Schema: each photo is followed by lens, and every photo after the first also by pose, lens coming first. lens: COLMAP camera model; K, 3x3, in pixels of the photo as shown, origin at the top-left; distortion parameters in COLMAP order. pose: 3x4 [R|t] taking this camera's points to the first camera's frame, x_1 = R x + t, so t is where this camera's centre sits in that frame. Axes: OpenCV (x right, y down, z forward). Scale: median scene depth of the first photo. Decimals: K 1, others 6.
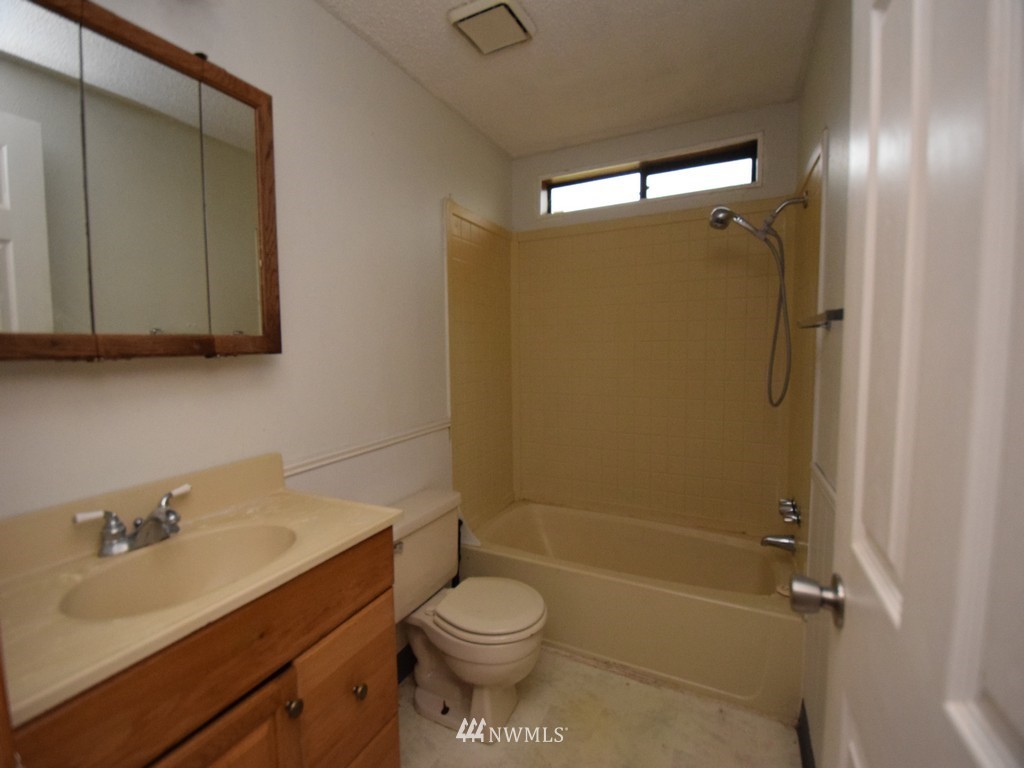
lens RADIAL K [[444.5, 0, 513.7], [0, 444.5, 374.6], [0, 0, 1]] dist [0.016560, -0.019657]
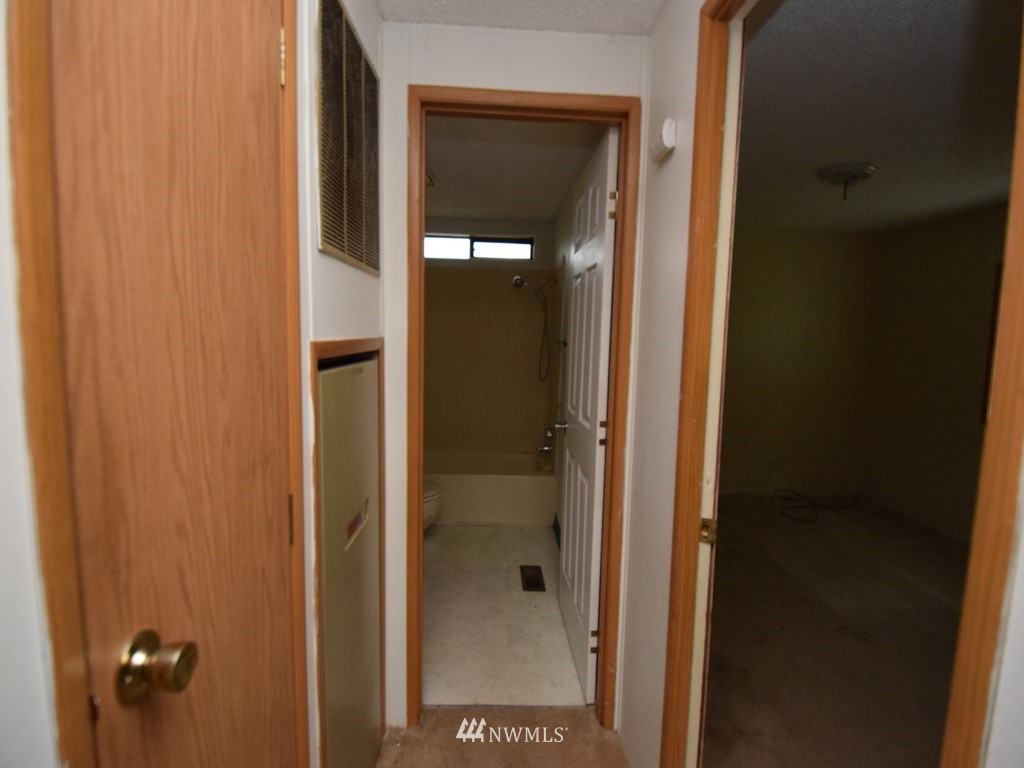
lens RADIAL K [[444.5, 0, 513.7], [0, 444.5, 374.6], [0, 0, 1]] dist [0.016560, -0.019657]
pose [[0.879131, -0.012683, 0.476411, -0.409971], [-0.002010, 0.999538, 0.030319, -0.015047], [-0.476575, -0.027612, 0.878700, -0.592720]]
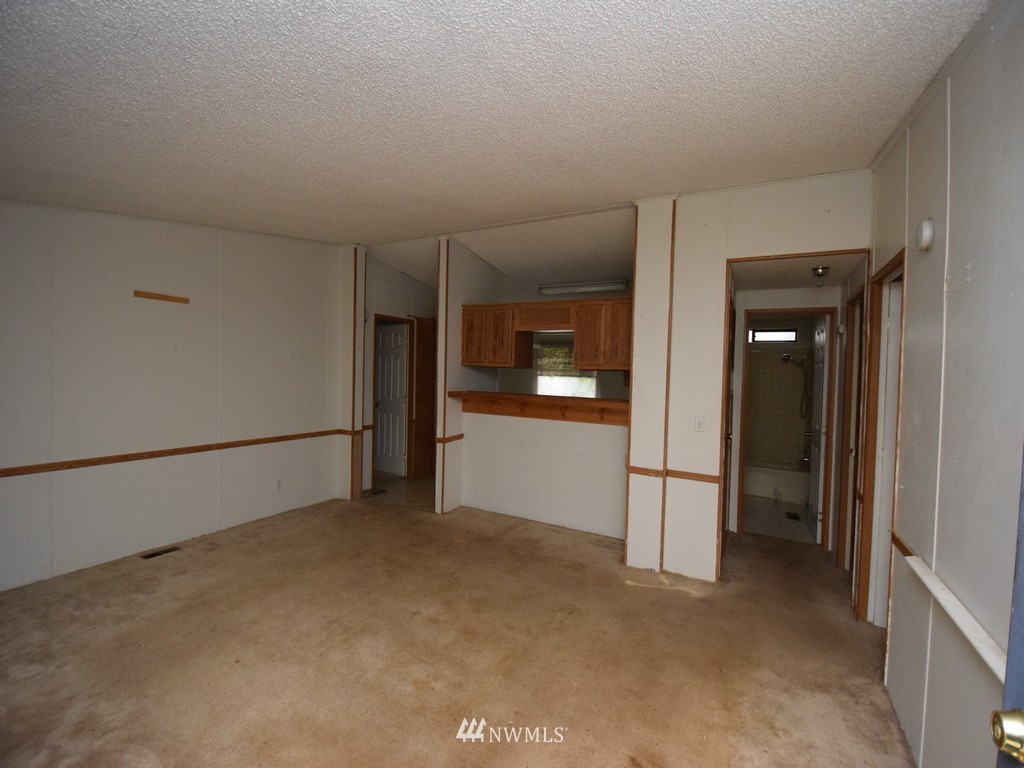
lens RADIAL K [[446.3, 0, 512.0], [0, 446.3, 384.0], [0, 0, 1]] dist [0.018332, -0.019160]
pose [[0.998414, 0.036376, -0.042959, -1.218909], [-0.038190, 0.998380, -0.042180, 0.045775], [0.041355, 0.043753, 0.998186, -2.054844]]
